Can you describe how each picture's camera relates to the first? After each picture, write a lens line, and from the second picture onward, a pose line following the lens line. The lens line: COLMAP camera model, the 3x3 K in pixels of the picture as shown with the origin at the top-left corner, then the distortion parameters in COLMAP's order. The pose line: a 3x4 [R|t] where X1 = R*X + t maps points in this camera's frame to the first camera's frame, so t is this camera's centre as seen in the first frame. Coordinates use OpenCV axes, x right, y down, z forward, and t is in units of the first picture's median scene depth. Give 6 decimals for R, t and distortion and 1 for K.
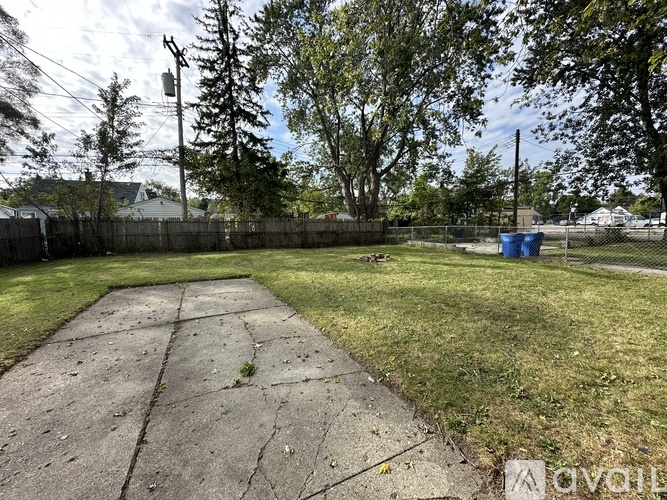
lens RADIAL K [[265.0, 0, 333.2], [0, 265.0, 250.7], [0, 0, 1]] dist [-0.003326, -0.000117]
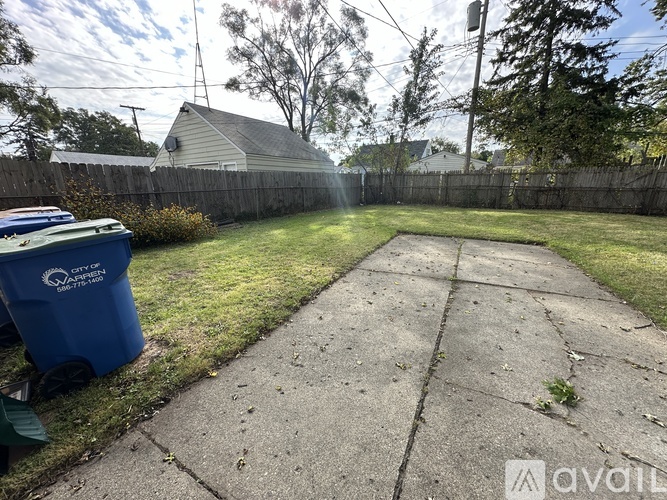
lens RADIAL K [[265.0, 0, 332.7], [0, 265.0, 246.7], [0, 0, 1]] dist [-0.003326, -0.000117]
pose [[0.589448, 0.192610, -0.784508, -0.059417], [-0.076432, 0.980099, 0.183203, 0.008835], [0.804183, -0.048027, 0.592439, 0.053399]]
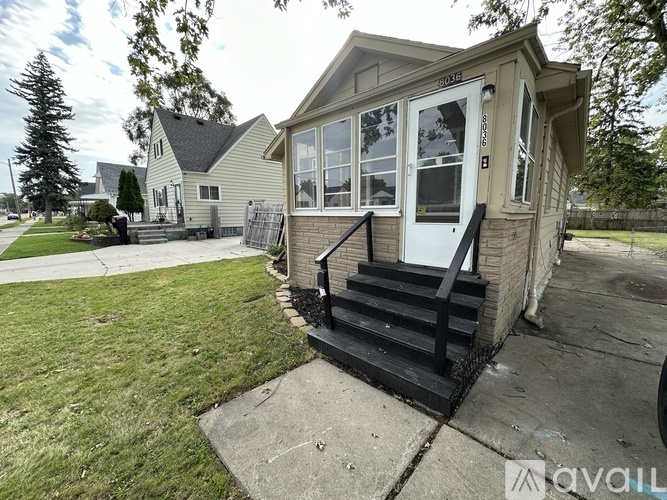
lens RADIAL K [[265.0, 0, 332.3], [0, 265.0, 248.8], [0, 0, 1]] dist [-0.003326, -0.000117]
pose [[0.432723, 0.134257, -0.891474, 0.452878], [-0.099624, 0.989914, 0.100724, 0.135773], [0.896006, 0.045227, 0.441733, -1.365618]]
